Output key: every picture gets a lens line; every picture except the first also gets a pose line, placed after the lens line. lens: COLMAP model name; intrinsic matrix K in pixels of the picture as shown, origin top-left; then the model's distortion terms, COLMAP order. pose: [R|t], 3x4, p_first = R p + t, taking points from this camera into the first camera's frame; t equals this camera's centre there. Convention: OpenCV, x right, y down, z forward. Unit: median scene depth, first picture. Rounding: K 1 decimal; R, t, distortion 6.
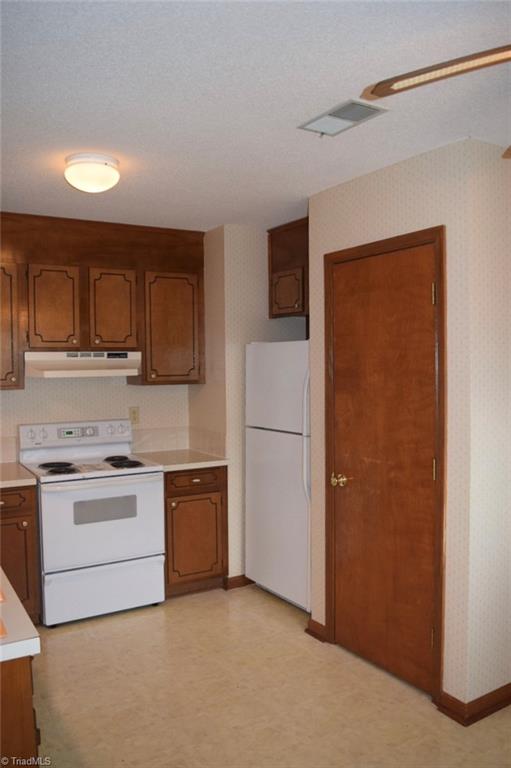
lens RADIAL K [[617.4, 0, 255.5], [0, 617.4, 384.0], [0, 0, 1]] dist [-0.116603, -0.003923]
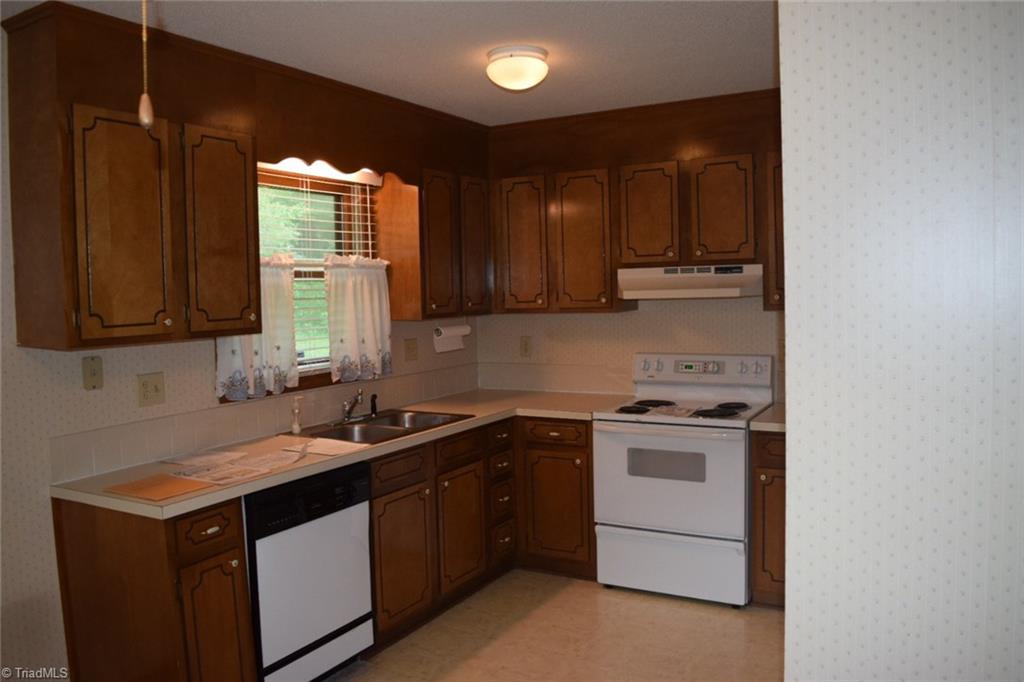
lens RADIAL K [[800.5, 0, 512.0], [0, 800.5, 341.0], [0, 0, 1]] dist [-0.071697, -0.004232]
pose [[0.474354, 0.055935, -0.878555, 0.534266], [-0.006755, 0.998181, 0.059904, -0.016643], [0.880308, -0.022481, 0.473869, 0.307617]]
